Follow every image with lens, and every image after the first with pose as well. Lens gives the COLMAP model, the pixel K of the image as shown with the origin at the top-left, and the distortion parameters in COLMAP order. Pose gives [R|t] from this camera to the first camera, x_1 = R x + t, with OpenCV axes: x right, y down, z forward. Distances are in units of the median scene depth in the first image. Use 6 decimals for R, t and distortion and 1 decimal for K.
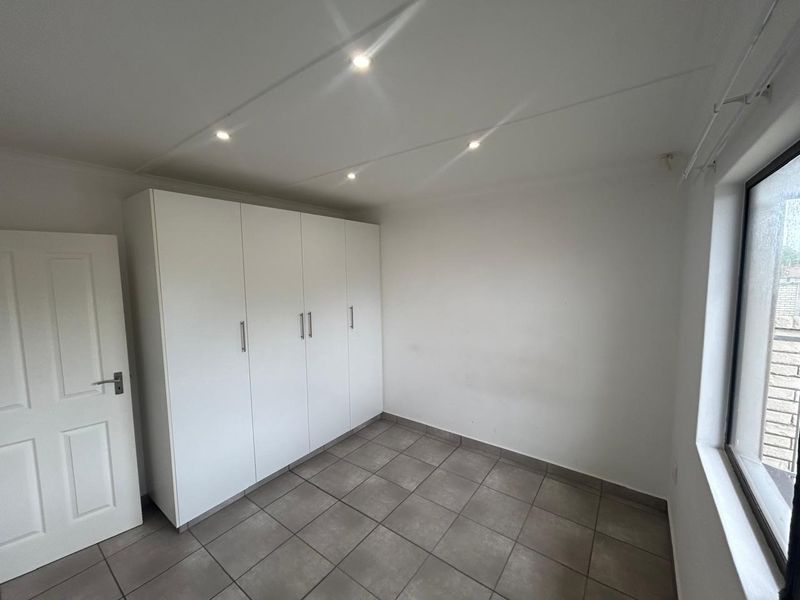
lens RADIAL K [[323.6, 0, 399.8], [0, 323.6, 298.5], [0, 0, 1]] dist [-0.000282, 0.000255]
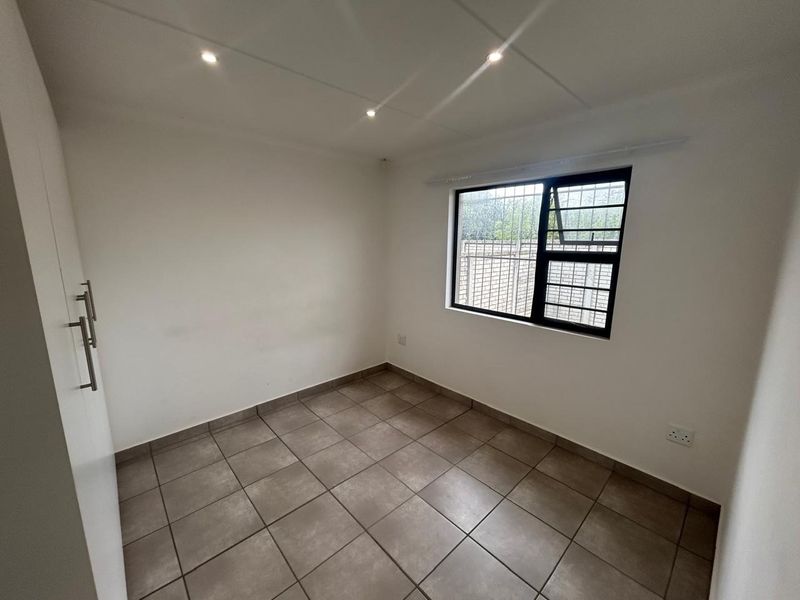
lens RADIAL K [[323.6, 0, 399.8], [0, 323.6, 298.5], [0, 0, 1]] dist [-0.000282, 0.000255]
pose [[0.186539, -0.159864, 0.969354, -0.812577], [0.076506, 0.986040, 0.147894, 0.024837], [-0.979464, 0.046574, 0.196165, 0.568681]]
